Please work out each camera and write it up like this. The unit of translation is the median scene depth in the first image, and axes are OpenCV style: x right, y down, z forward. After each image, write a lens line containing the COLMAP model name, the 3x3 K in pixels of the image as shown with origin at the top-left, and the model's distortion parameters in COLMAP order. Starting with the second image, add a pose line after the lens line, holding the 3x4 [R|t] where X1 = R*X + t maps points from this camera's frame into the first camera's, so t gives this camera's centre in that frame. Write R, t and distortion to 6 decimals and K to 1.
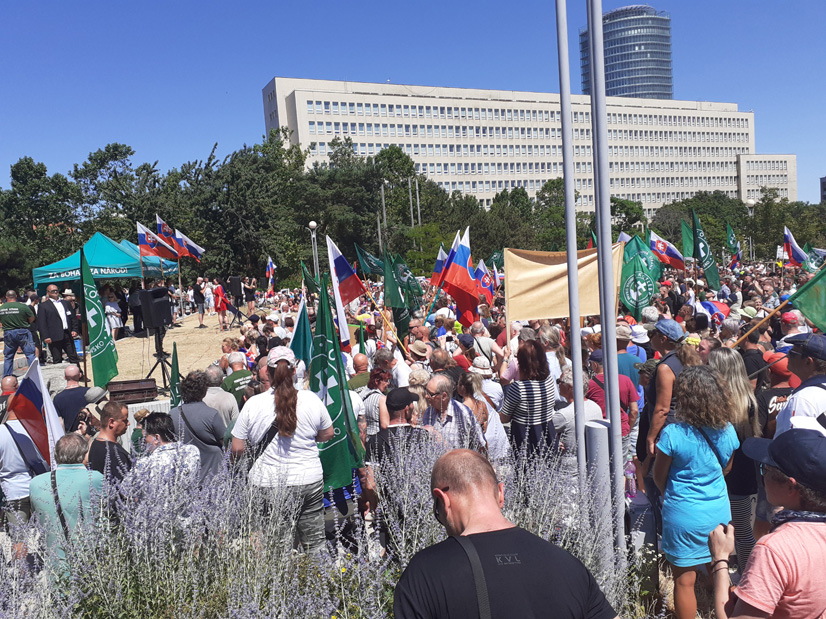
lens RADIAL K [[702.3, 0, 407.5], [0, 702.3, 314.2], [0, 0, 1]] dist [0.059645, -0.054236]
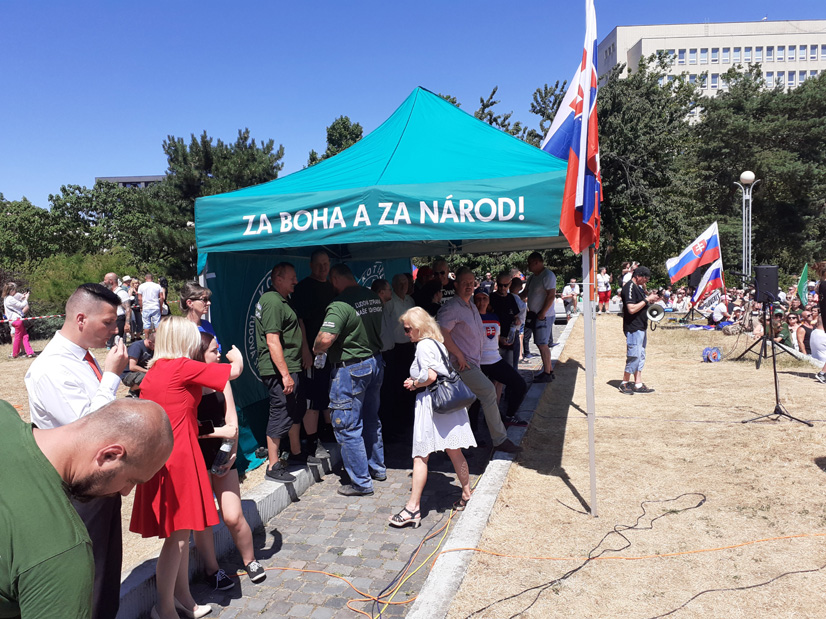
lens RADIAL K [[702.3, 0, 412.8], [0, 702.3, 307.9], [0, 0, 1]] dist [0.059645, -0.054236]
pose [[0.918010, 0.062055, -0.391671, -0.105920], [-0.059108, 0.998059, 0.019590, -0.009910], [0.392127, 0.005167, 0.919897, 0.243890]]
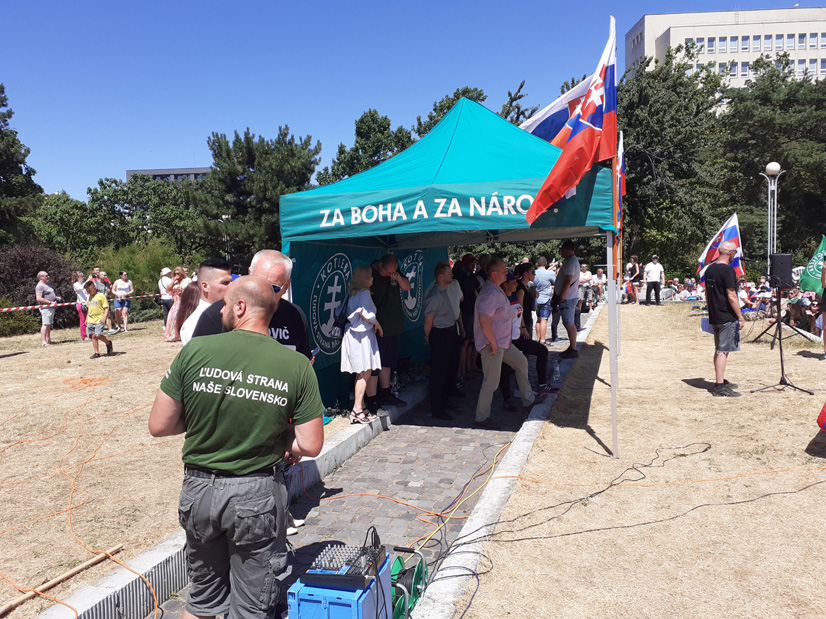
lens RADIAL K [[702.3, 0, 409.0], [0, 702.3, 307.4], [0, 0, 1]] dist [0.059645, -0.054236]
pose [[0.901880, 0.068635, -0.426500, -0.102988], [-0.060120, 0.997632, 0.033414, -0.008315], [0.427783, -0.004495, 0.903870, 0.228079]]
